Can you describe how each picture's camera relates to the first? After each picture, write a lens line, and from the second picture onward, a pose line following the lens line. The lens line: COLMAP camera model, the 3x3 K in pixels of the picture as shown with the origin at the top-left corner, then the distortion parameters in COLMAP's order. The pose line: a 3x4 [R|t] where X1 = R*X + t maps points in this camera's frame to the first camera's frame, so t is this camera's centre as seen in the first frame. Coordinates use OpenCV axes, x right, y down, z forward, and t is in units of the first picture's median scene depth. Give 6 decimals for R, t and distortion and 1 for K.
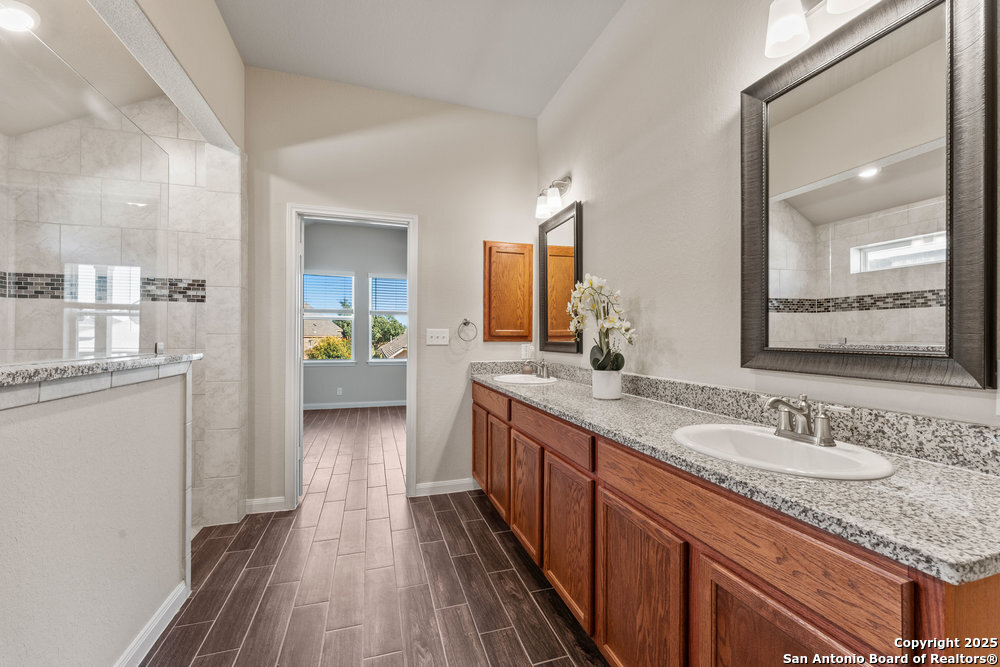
lens RADIAL K [[401.6, 0, 500.1], [0, 401.6, 330.8], [0, 0, 1]] dist [-0.005172, 0.001106]
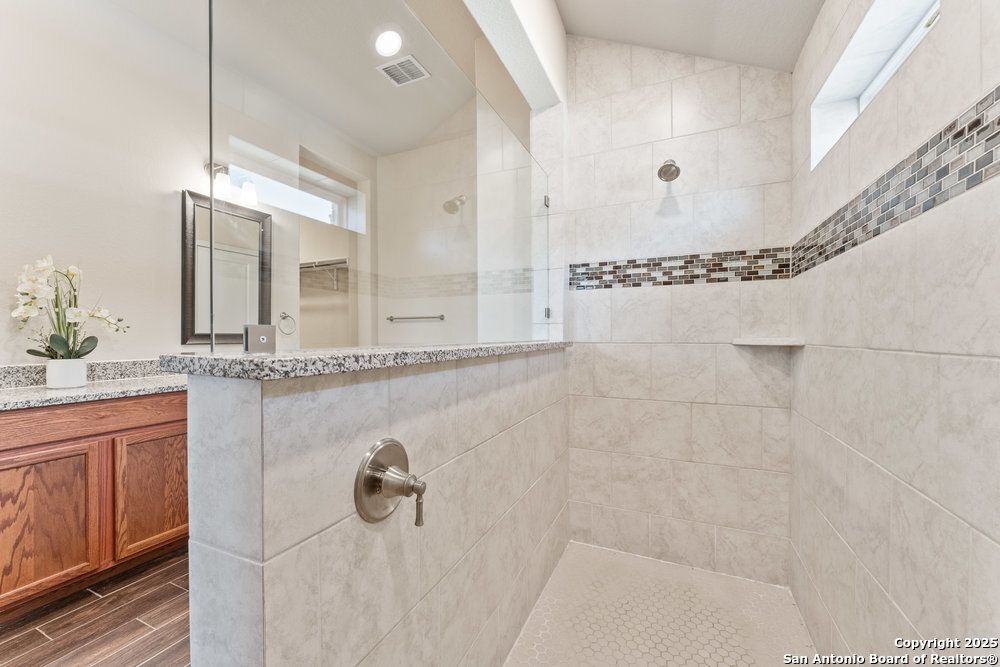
lens RADIAL K [[401.6, 0, 489.9], [0, 401.6, 335.5], [0, 0, 1]] dist [-0.005172, 0.001106]
pose [[-0.725384, -0.007868, 0.688299, -1.154737], [-0.009042, 0.999957, 0.001902, 0.028142], [-0.688285, -0.004844, -0.725424, 0.996772]]
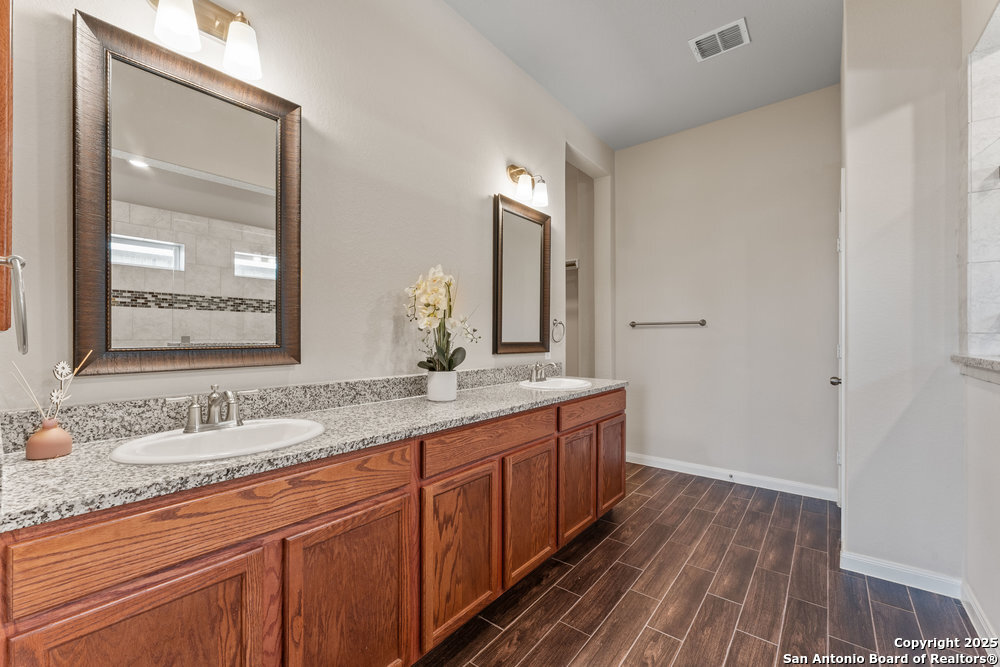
lens RADIAL K [[401.6, 0, 507.9], [0, 401.6, 336.1], [0, 0, 1]] dist [-0.005172, 0.001106]
pose [[-0.545015, -0.005112, 0.838411, -0.620824], [-0.010351, 0.999946, -0.000632, 0.013116], [-0.838362, -0.009023, -0.545039, 1.390212]]
